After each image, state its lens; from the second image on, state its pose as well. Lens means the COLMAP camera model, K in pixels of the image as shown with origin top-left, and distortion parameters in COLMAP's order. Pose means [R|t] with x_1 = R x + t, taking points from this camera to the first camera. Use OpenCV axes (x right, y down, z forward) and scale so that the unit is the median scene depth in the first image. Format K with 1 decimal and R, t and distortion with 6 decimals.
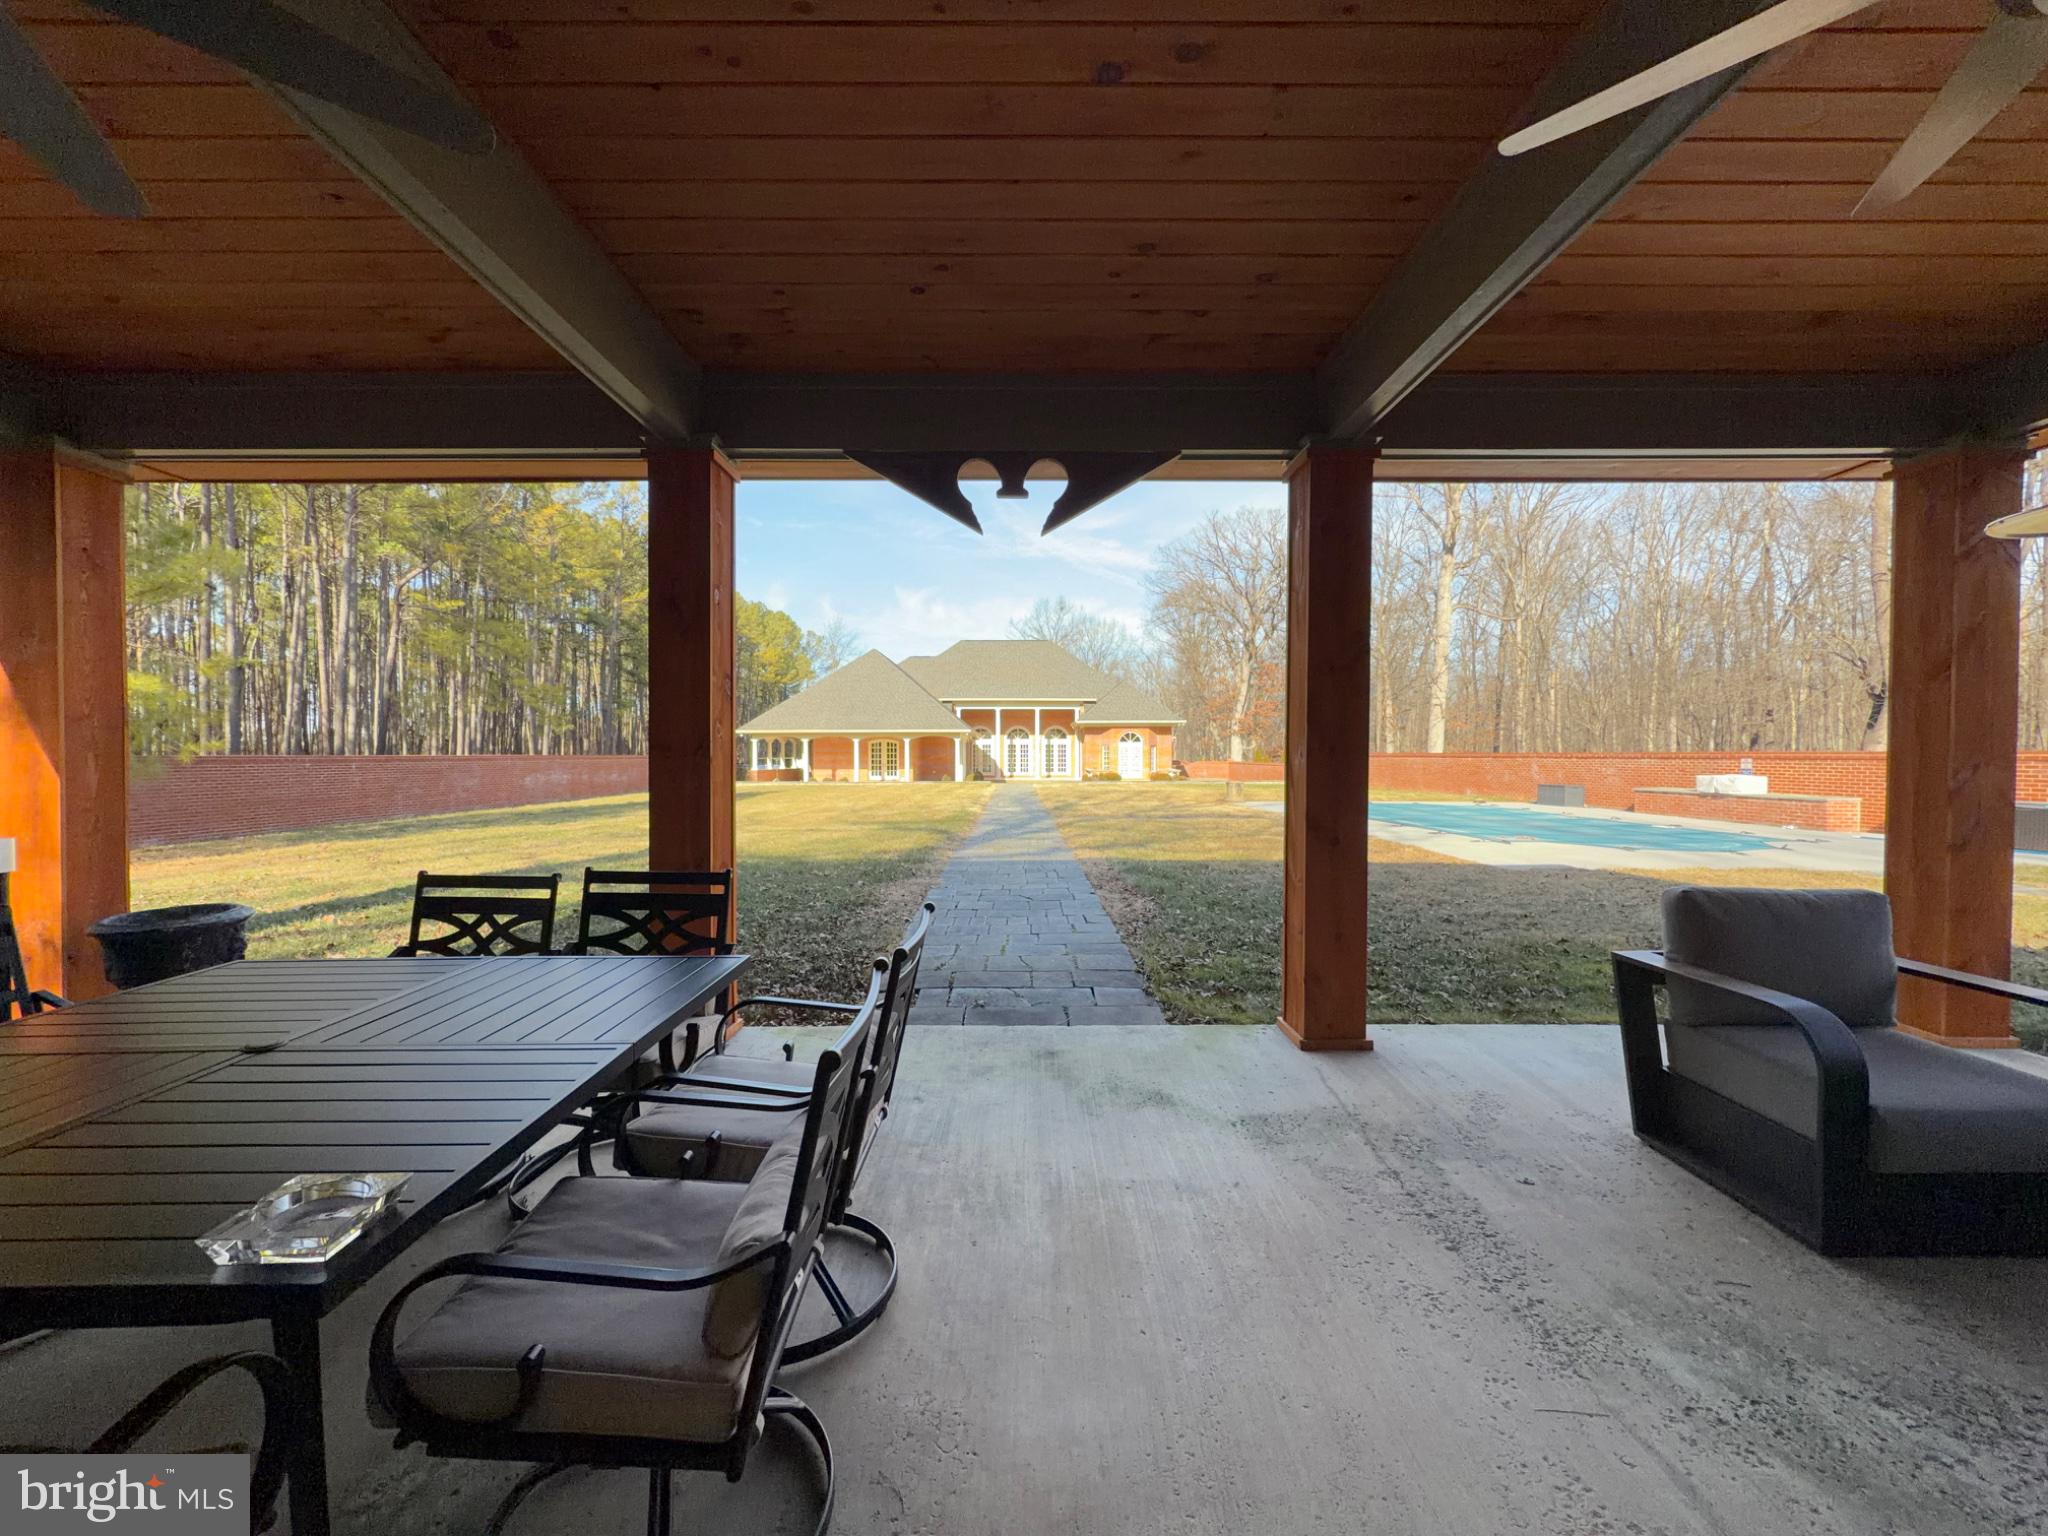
lens RADIAL K [[814.1, 0, 1018.7], [0, 814.1, 763.8], [0, 0, 1]] dist [0.000663, 0.000064]
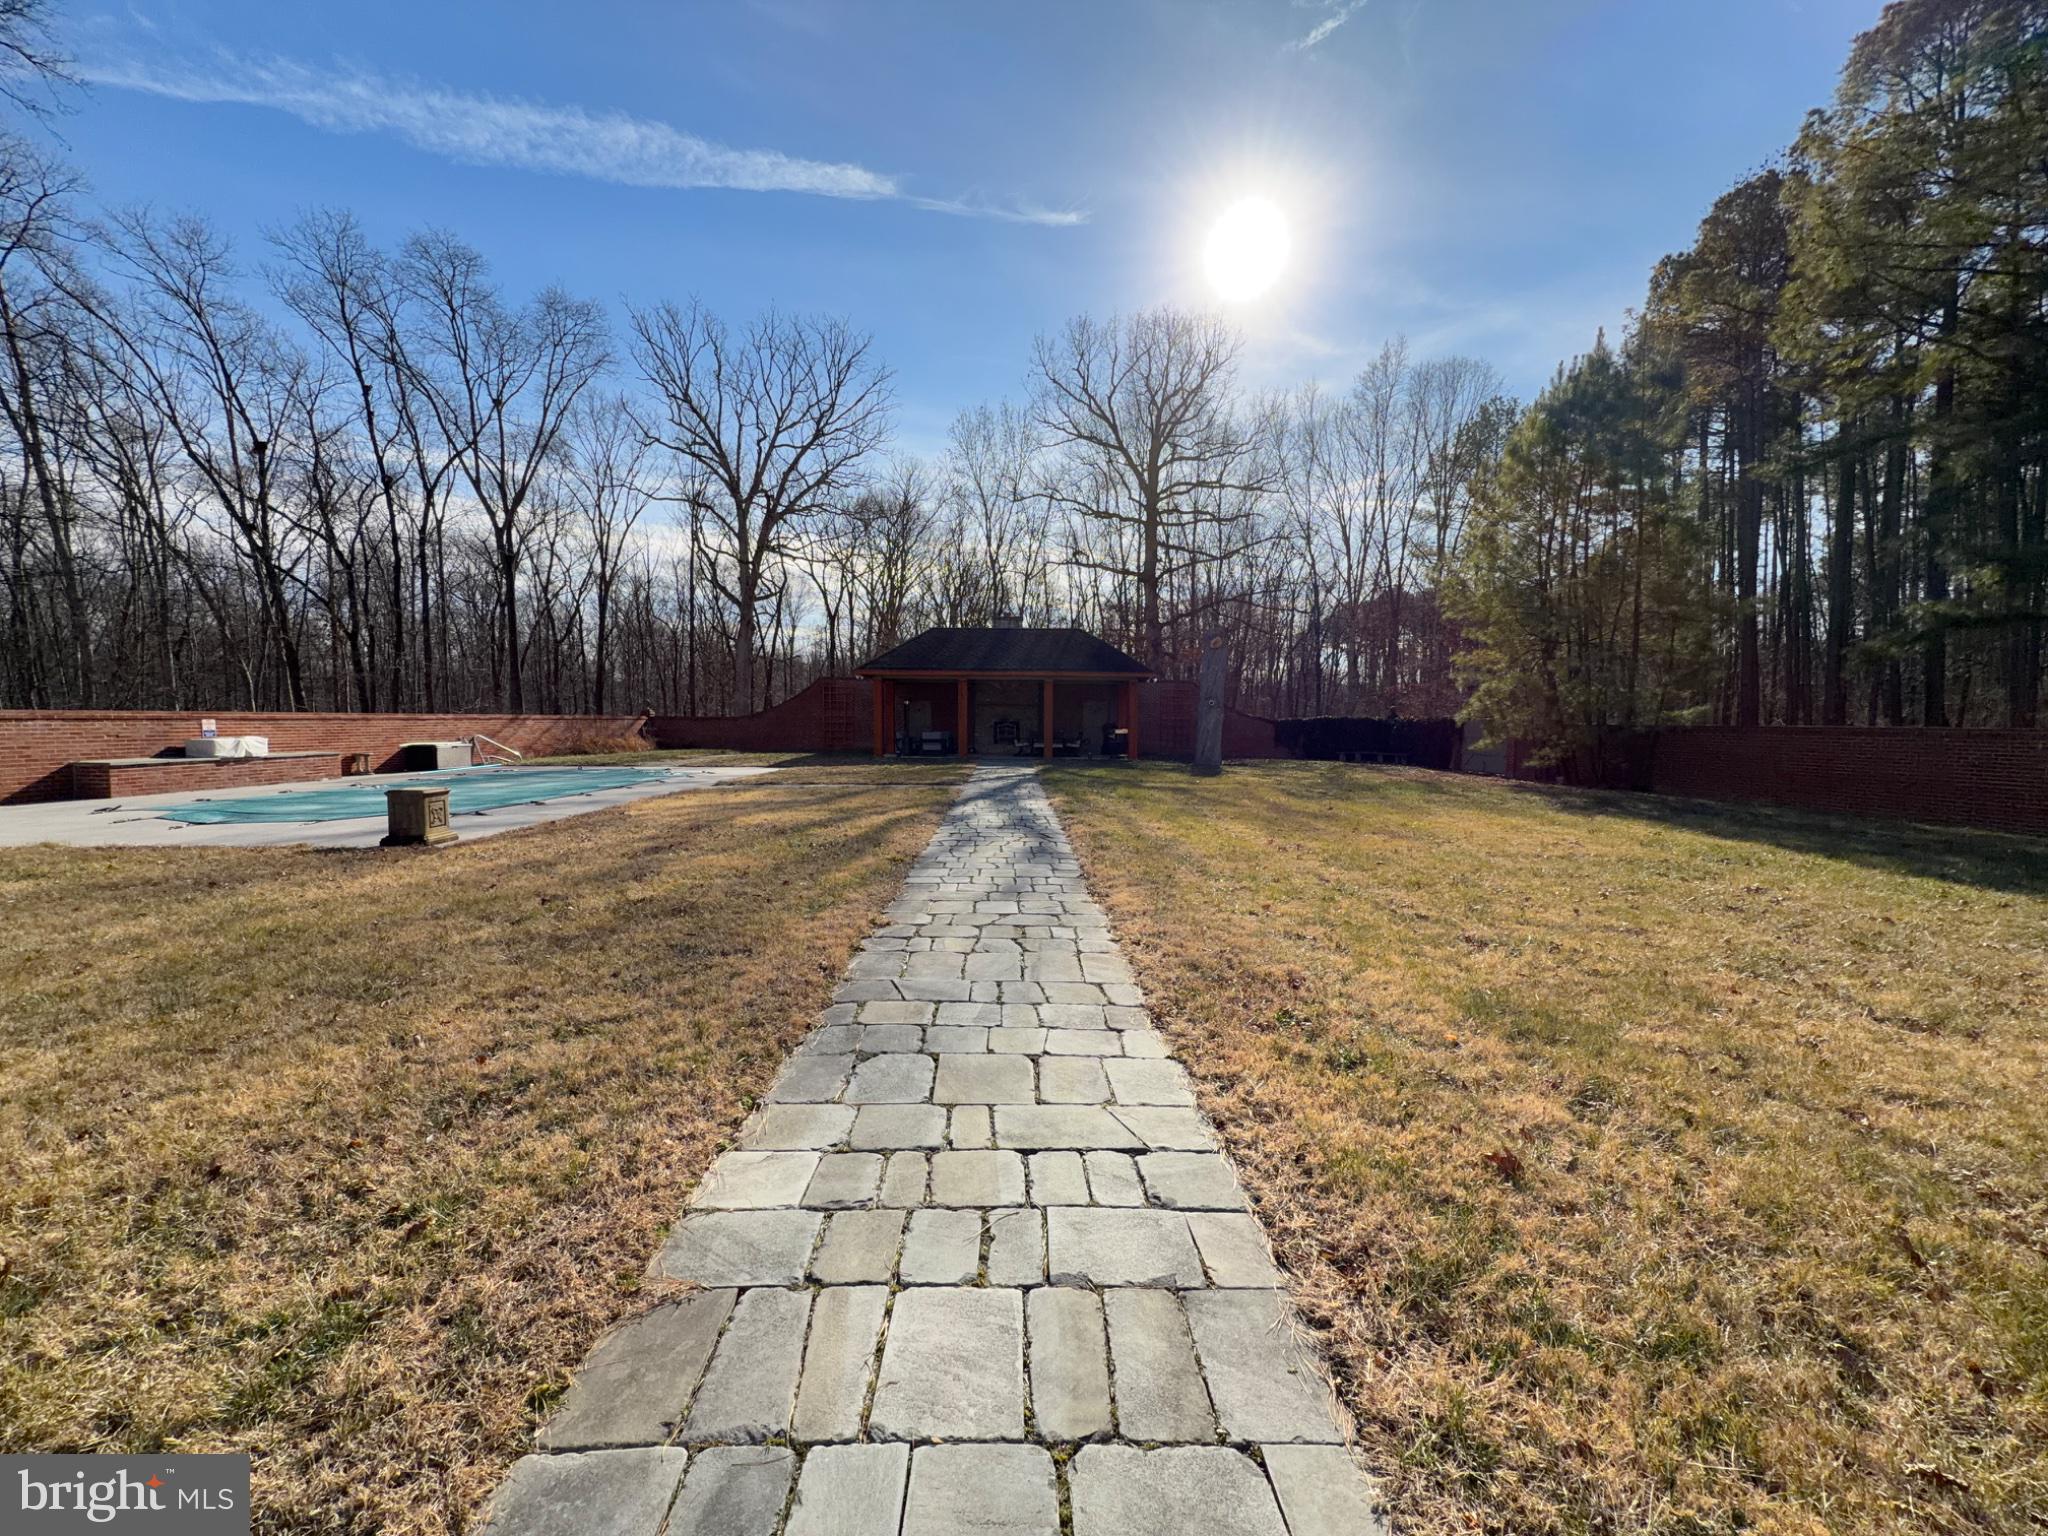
lens RADIAL K [[814.1, 0, 1022.4], [0, 814.1, 749.3], [0, 0, 1]] dist [0.000663, 0.000064]
pose [[-0.999824, -0.006213, -0.017700, -0.001029], [-0.007066, 0.998796, 0.048544, -0.008723], [0.017377, 0.048661, -0.998664, 0.739219]]
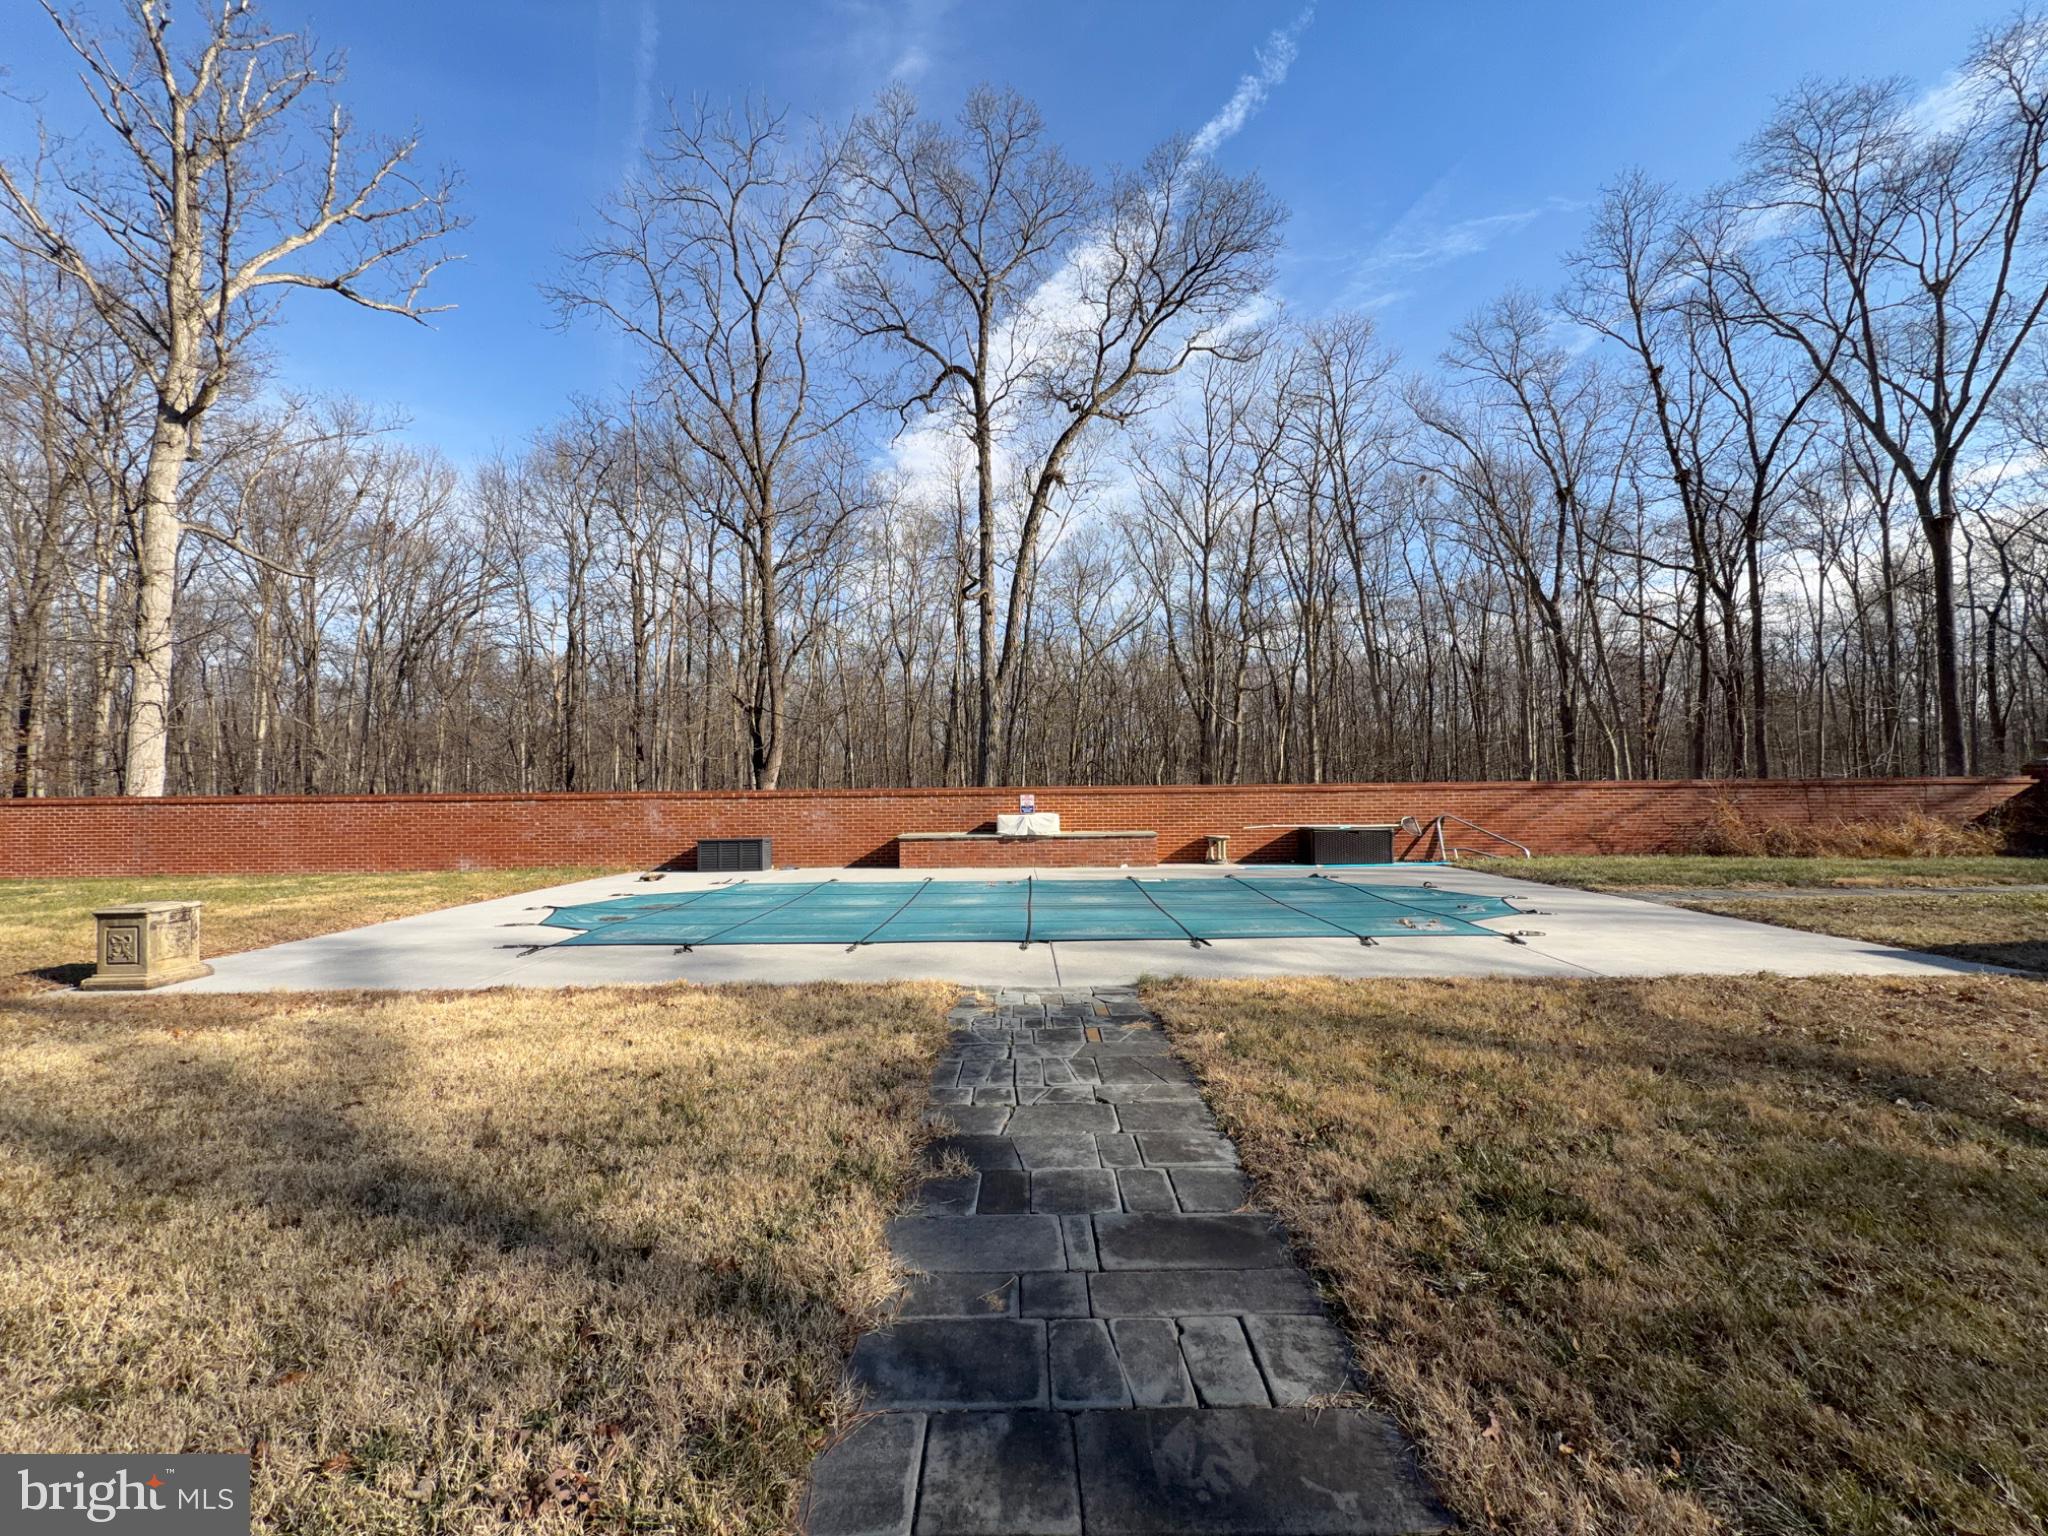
lens RADIAL K [[814.1, 0, 1017.9], [0, 814.1, 770.6], [0, 0, 1]] dist [0.000663, 0.000064]
pose [[-0.001467, 0.022695, 0.999741, 0.000236], [0.022914, 0.999481, -0.022655, -0.004800], [-0.999736, 0.022875, -0.001986, 0.385928]]
